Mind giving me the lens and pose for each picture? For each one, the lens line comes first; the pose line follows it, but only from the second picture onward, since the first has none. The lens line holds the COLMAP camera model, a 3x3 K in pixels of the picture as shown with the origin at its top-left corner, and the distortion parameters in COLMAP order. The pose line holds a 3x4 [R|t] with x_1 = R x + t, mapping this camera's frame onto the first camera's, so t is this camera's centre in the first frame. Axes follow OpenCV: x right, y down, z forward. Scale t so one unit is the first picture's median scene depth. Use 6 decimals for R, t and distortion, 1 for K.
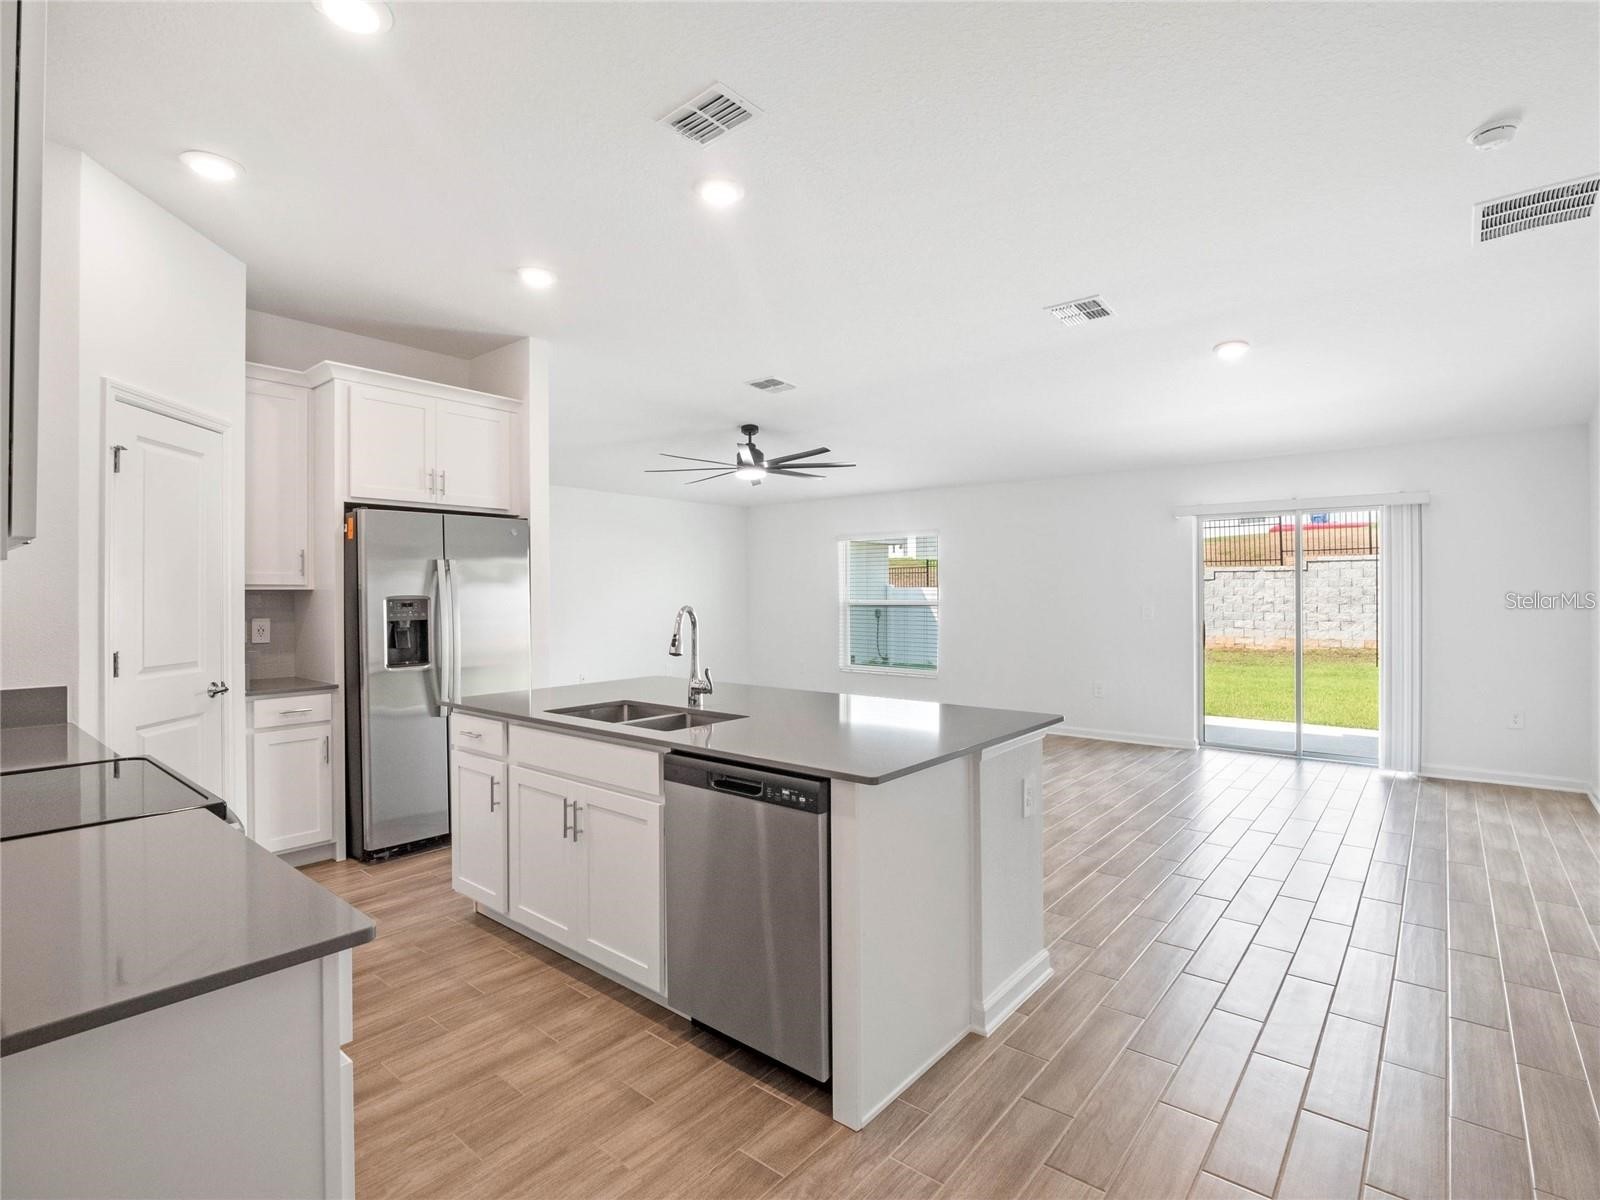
lens RADIAL K [[778.7, 0, 799.8], [0, 778.7, 599.6], [0, 0, 1]] dist [-0.000488, -0.001004]
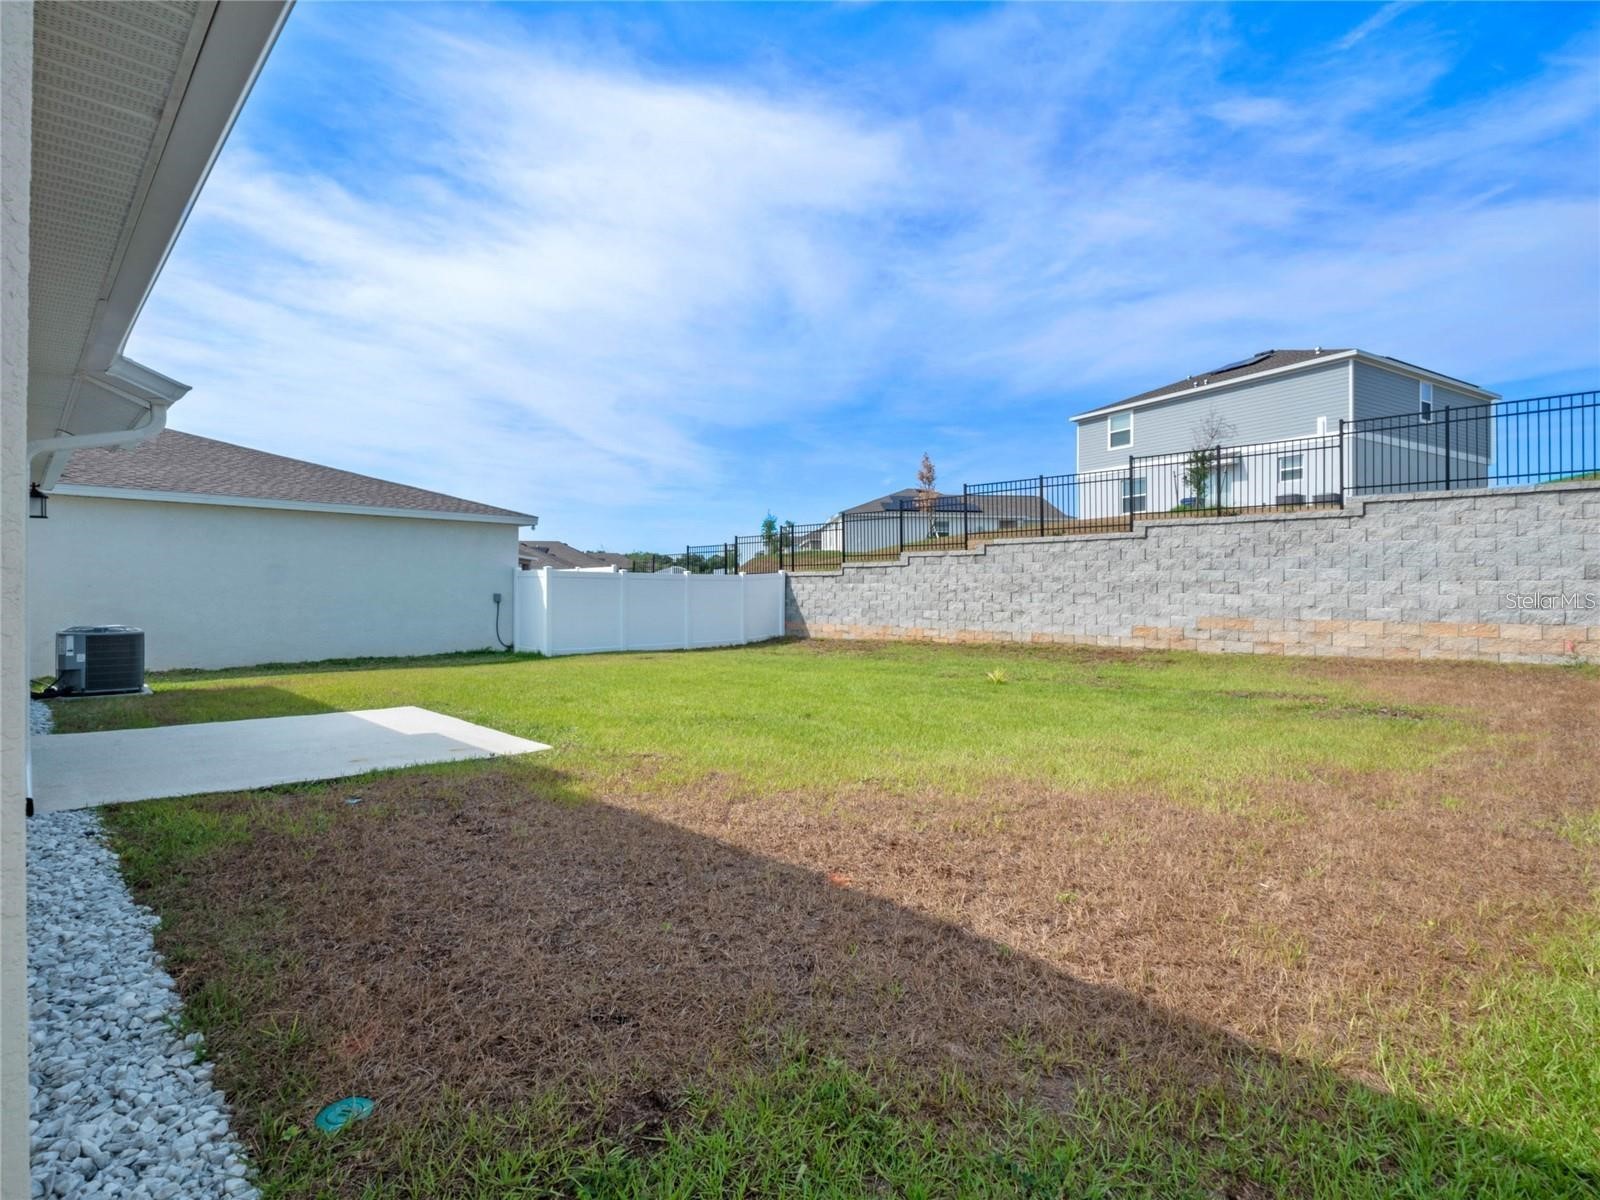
lens RADIAL K [[778.7, 0, 794.8], [0, 778.7, 594.4], [0, 0, 1]] dist [-0.000488, -0.001004]
pose [[0.996504, 0.004482, -0.083420, 0.515471], [-0.004200, 0.999985, 0.003562, 0.005829], [0.083435, -0.003199, 0.996508, 0.087292]]
